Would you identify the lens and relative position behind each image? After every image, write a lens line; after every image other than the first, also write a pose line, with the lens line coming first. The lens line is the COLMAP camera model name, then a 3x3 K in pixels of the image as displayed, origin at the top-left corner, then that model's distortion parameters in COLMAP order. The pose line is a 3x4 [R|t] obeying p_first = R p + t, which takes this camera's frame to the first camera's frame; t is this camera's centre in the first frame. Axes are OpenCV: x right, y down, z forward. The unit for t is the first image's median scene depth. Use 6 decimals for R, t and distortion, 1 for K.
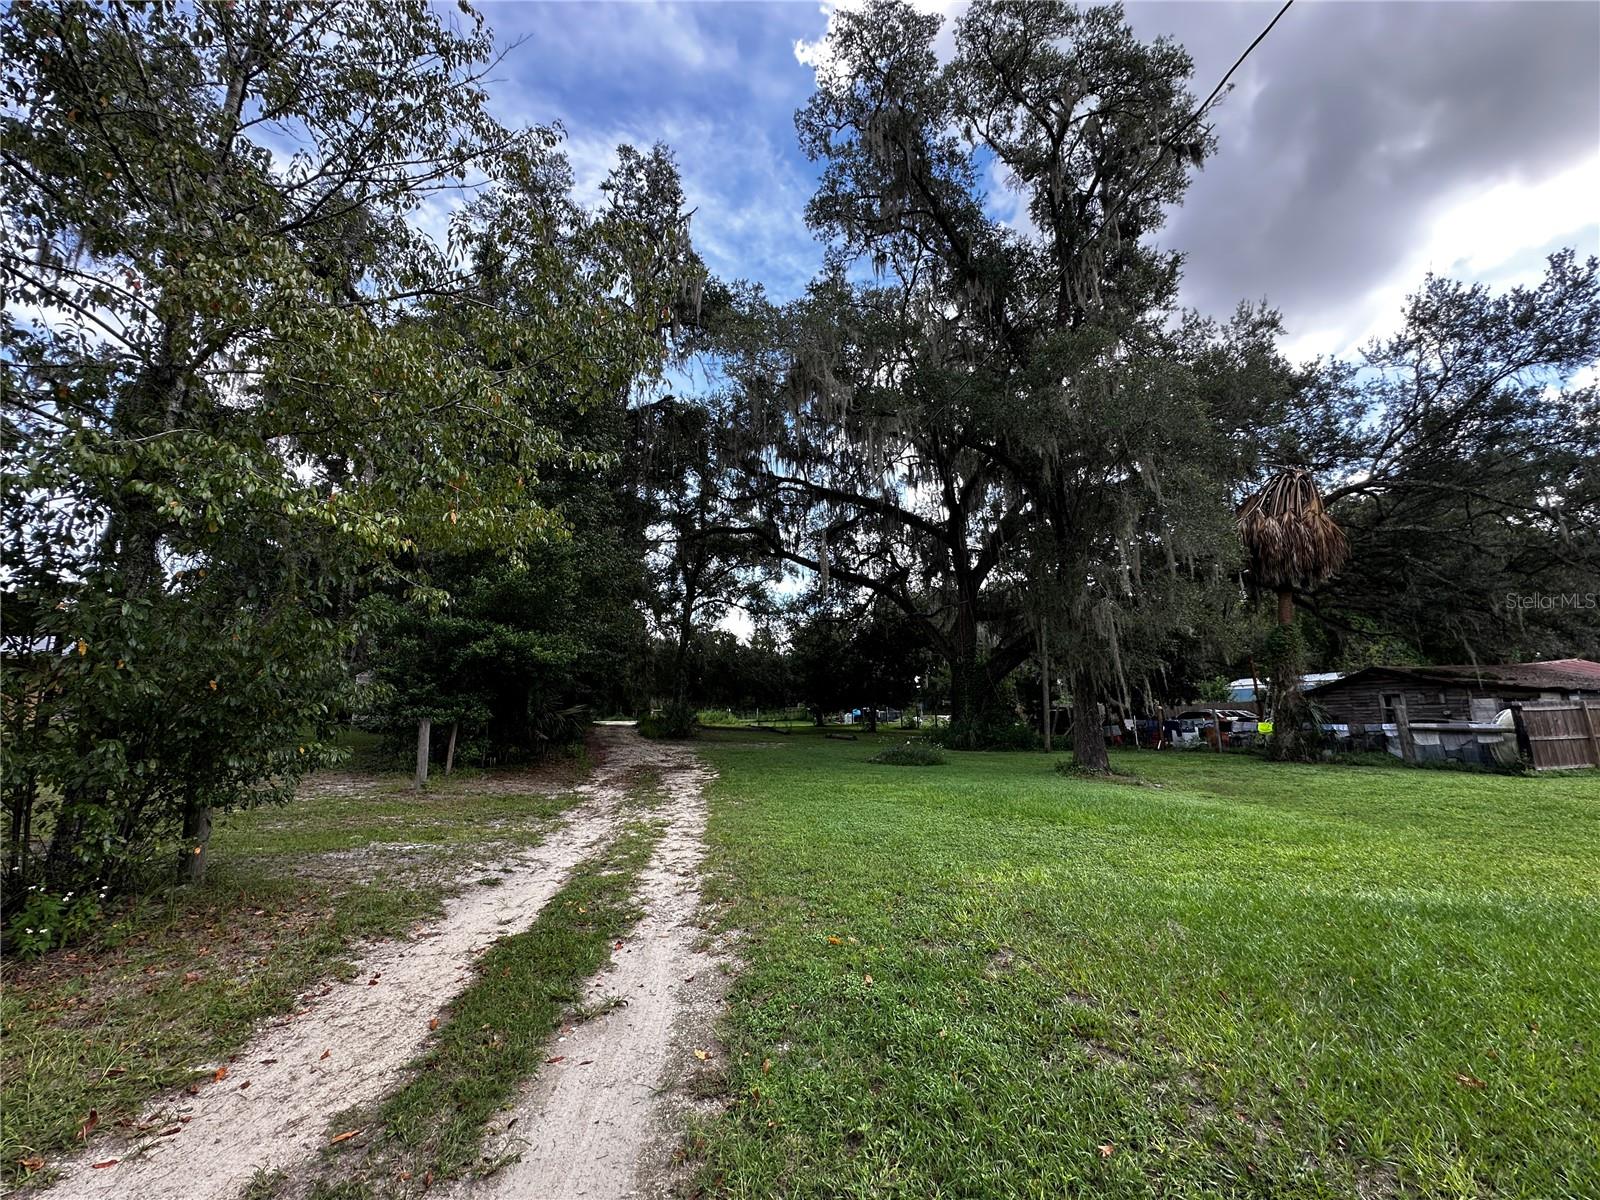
lens RADIAL K [[646.9, 0, 799.9], [0, 646.9, 597.5], [0, 0, 1]] dist [-0.000744, 0.000437]
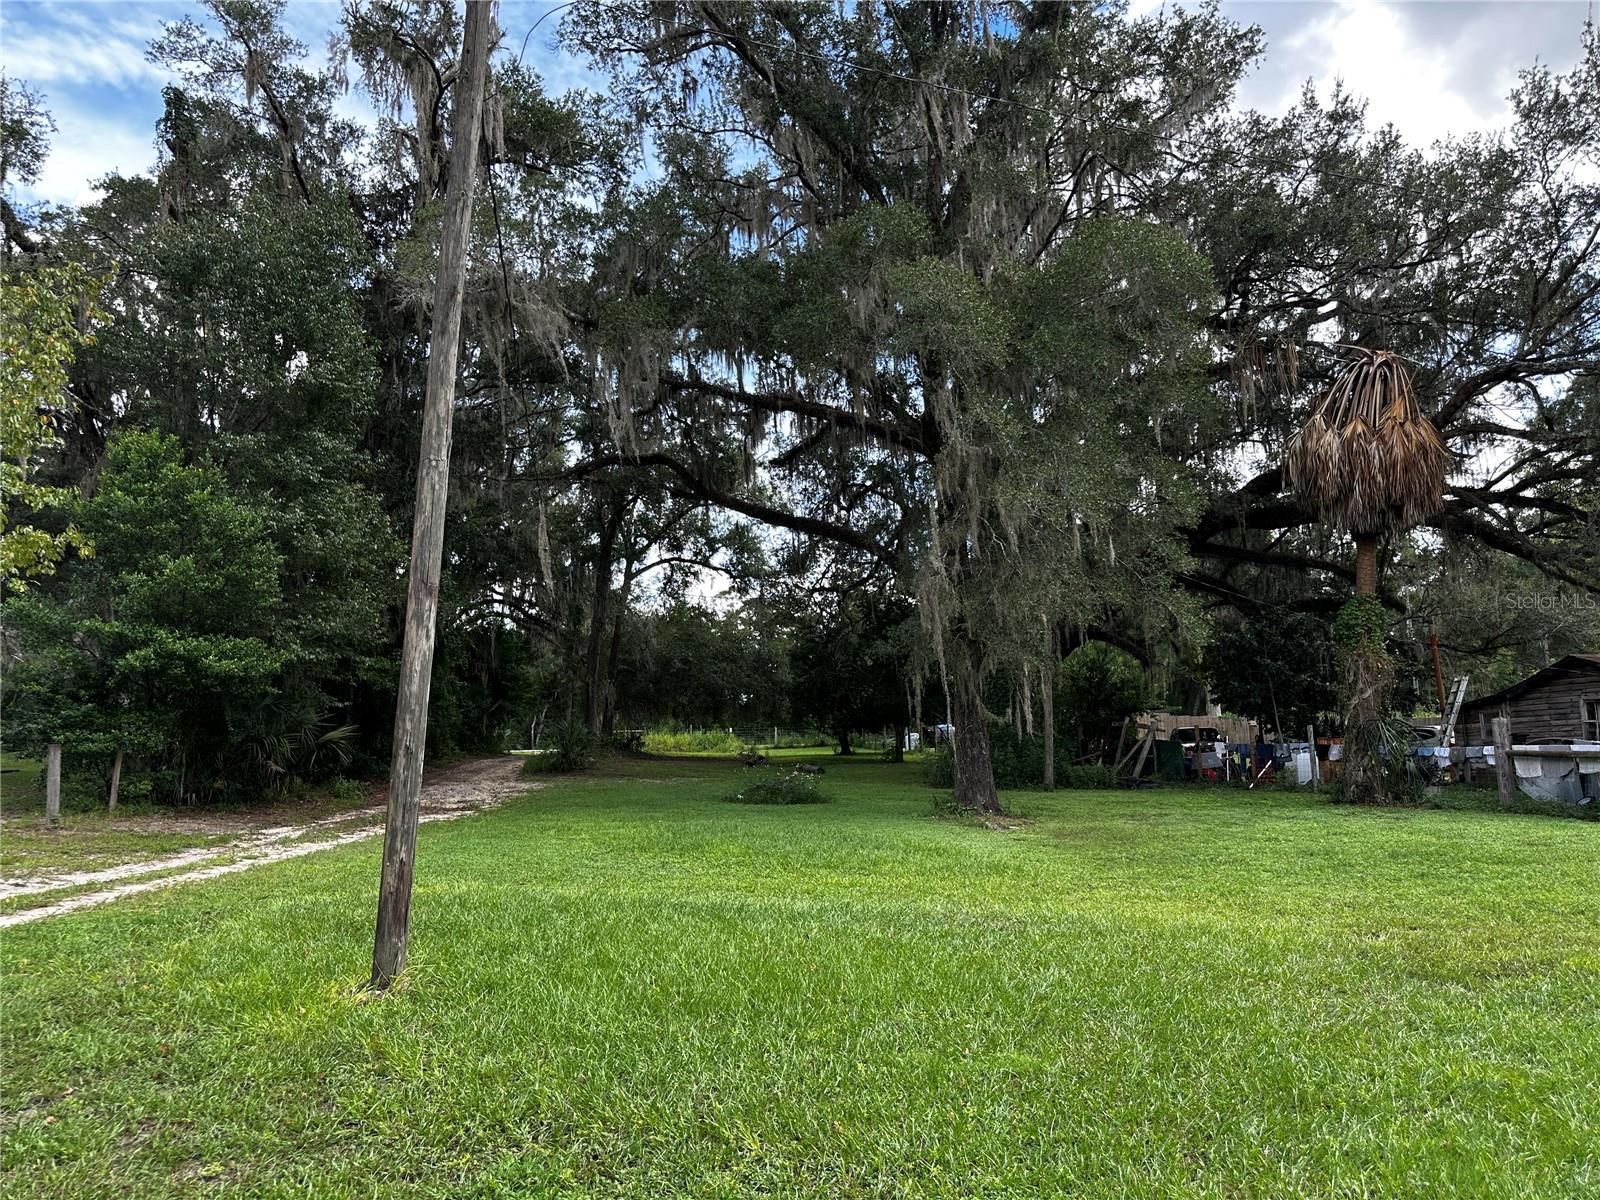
lens RADIAL K [[1130.8, 0, 791.8], [0, 1130.8, 604.0], [0, 0, 1]] dist [0.085945, -0.088944]
pose [[0.990250, -0.022146, -0.137532, 0.353642], [0.030709, 0.997699, 0.060451, -0.036484], [0.135876, -0.064085, 0.988651, -0.218908]]
